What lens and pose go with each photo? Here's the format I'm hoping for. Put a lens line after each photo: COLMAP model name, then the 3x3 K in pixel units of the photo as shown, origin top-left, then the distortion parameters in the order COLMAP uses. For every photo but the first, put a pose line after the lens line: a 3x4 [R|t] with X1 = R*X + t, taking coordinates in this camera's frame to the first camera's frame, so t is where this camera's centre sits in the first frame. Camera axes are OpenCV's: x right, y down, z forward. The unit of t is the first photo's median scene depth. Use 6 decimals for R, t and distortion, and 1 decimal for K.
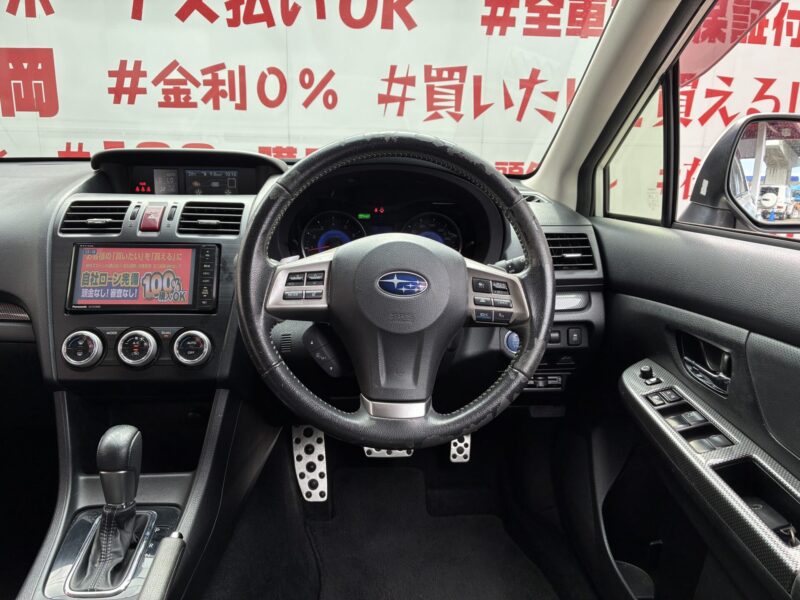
lens RADIAL K [[607.2, 0, 398.1], [0, 607.2, 297.5], [0, 0, 1]] dist [0.055207, -0.069047]
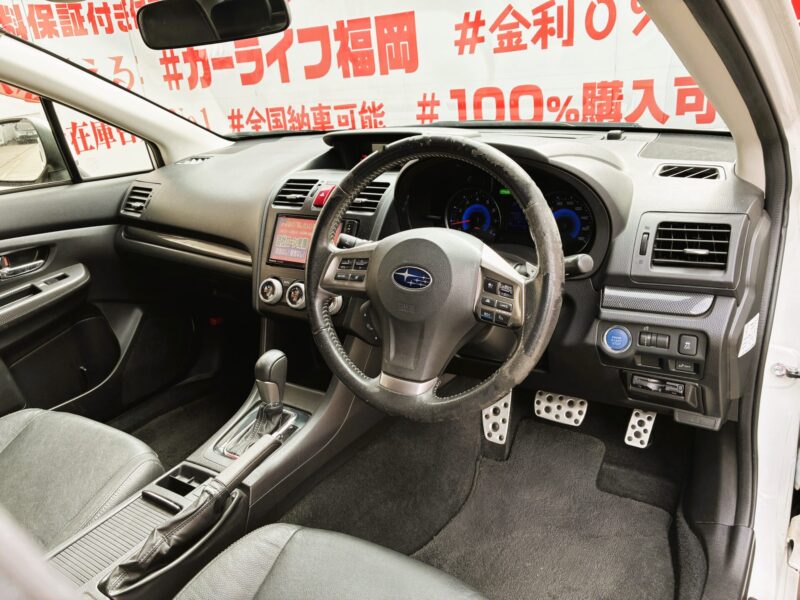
lens RADIAL K [[607.2, 0, 406.8], [0, 607.2, 296.1], [0, 0, 1]] dist [0.055207, -0.069047]
pose [[0.787871, 0.135660, -0.600713, 0.556284], [-0.055019, 0.987041, 0.150745, -0.129049], [0.613378, -0.085717, 0.785124, 0.087787]]
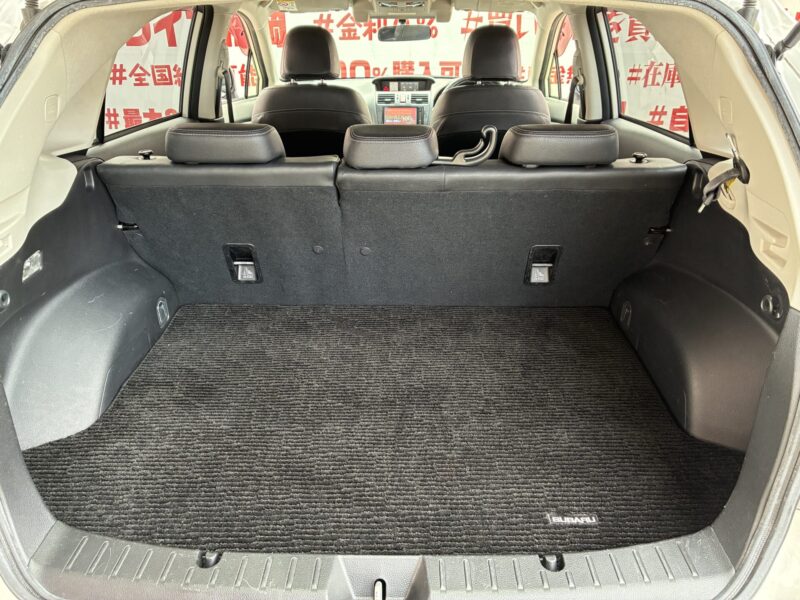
lens RADIAL K [[607.2, 0, 403.5], [0, 607.2, 291.3], [0, 0, 1]] dist [0.055207, -0.069047]
pose [[0.995912, 0.014509, -0.089157, -0.086919], [-0.000140, 0.987262, 0.159100, 0.398728], [0.090330, -0.158437, 0.983228, -2.581603]]
